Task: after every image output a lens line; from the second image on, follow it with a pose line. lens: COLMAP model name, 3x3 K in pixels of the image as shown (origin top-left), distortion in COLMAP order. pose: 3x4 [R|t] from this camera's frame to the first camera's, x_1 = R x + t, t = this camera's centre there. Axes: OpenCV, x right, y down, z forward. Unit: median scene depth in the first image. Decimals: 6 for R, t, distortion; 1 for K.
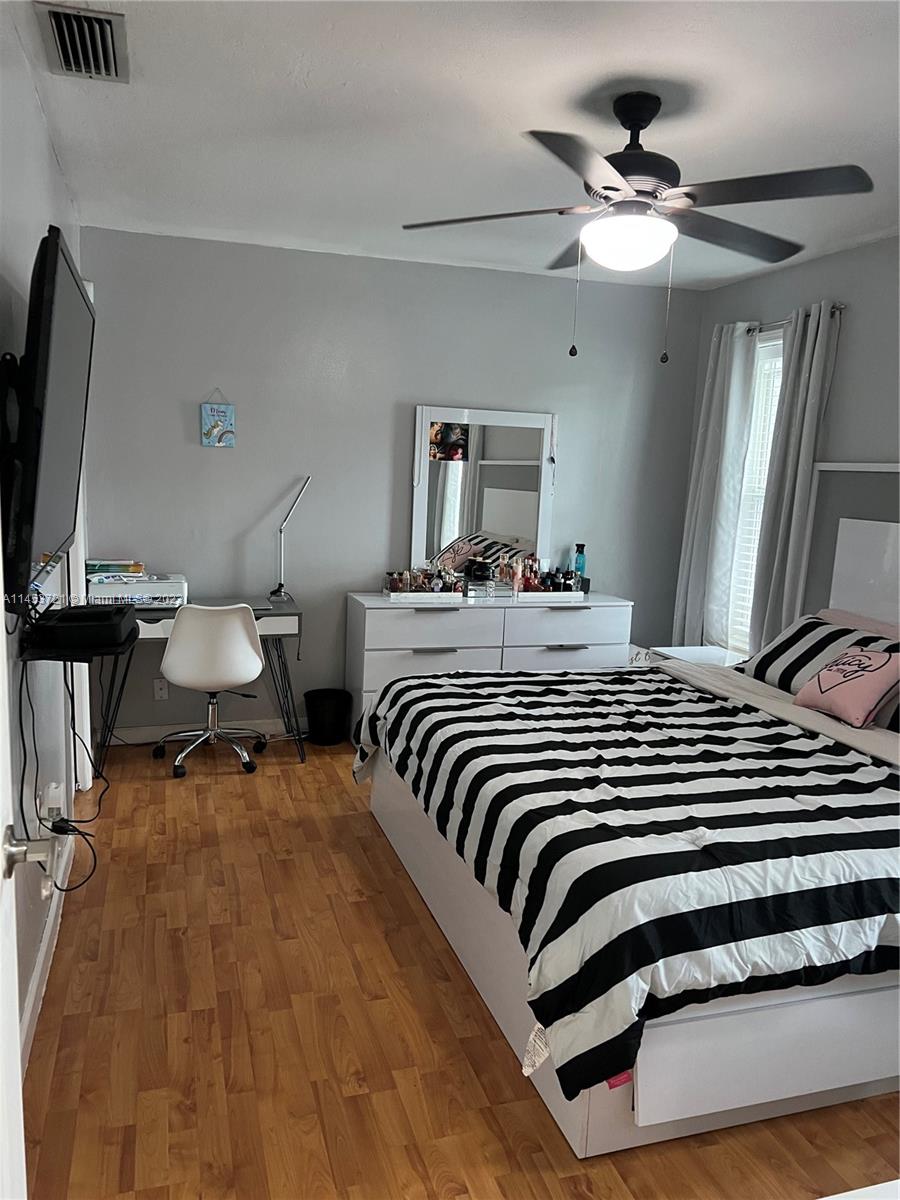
lens RADIAL K [[907.4, 0, 450.0], [0, 907.4, 600.0], [0, 0, 1]] dist [0.067968, -0.058434]
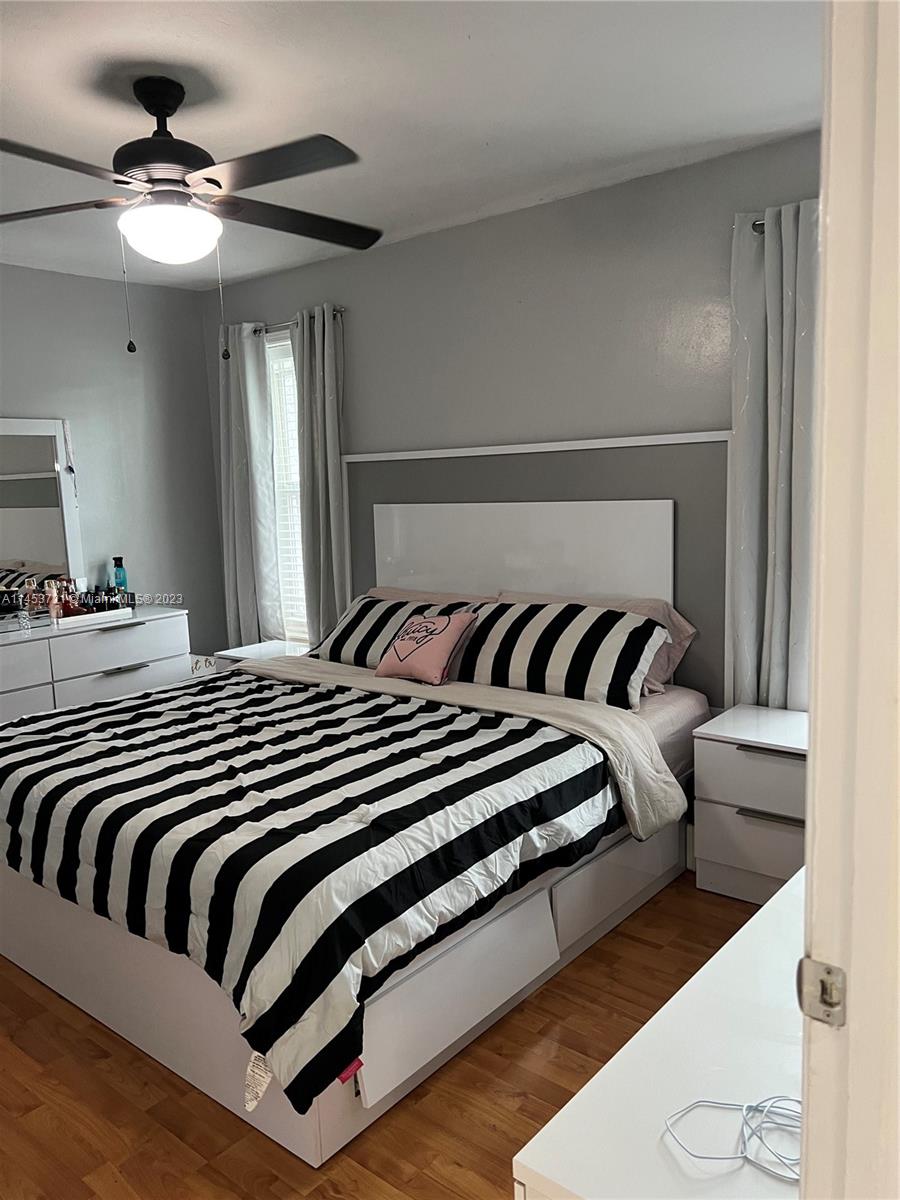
lens RADIAL K [[902.3, 0, 447.4], [0, 902.3, 604.6], [0, 0, 1]] dist [0.107949, -0.119152]
pose [[0.846620, -0.154258, 0.509351, -0.105820], [0.153723, 0.987158, 0.043451, -0.005231], [-0.509513, 0.041512, 0.859461, 0.042510]]
